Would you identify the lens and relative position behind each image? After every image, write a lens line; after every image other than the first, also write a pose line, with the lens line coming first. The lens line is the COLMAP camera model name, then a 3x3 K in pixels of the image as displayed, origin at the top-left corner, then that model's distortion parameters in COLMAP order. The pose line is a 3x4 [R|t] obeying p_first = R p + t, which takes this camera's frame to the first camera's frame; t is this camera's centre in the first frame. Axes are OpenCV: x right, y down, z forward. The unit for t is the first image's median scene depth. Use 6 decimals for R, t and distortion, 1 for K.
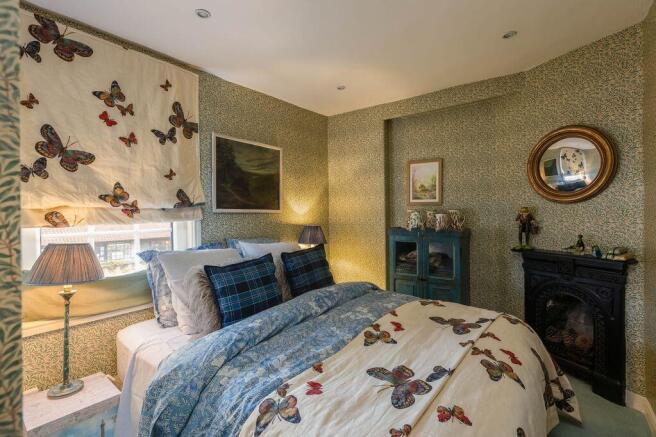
lens RADIAL K [[299.8, 0, 327.4], [0, 299.8, 216.0], [0, 0, 1]] dist [0.000934, 0.000105]
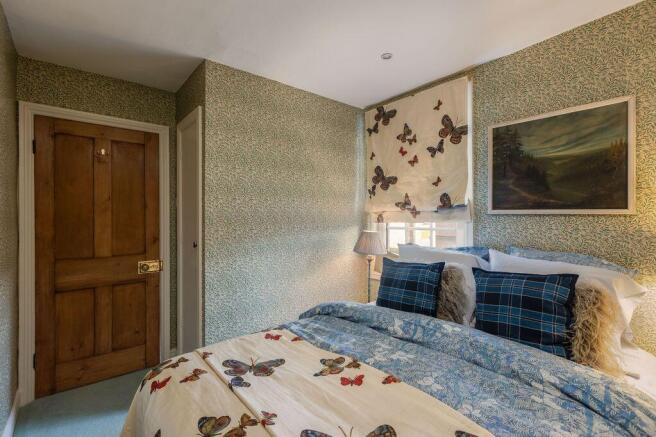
lens RADIAL K [[299.8, 0, 327.4], [0, 299.8, 216.0], [0, 0, 1]] dist [0.000934, 0.000105]
pose [[-0.199000, 0.014728, -0.979889, 0.767380], [-0.002238, 0.999878, 0.015483, -0.024086], [0.979997, 0.005274, -0.198943, 0.890943]]
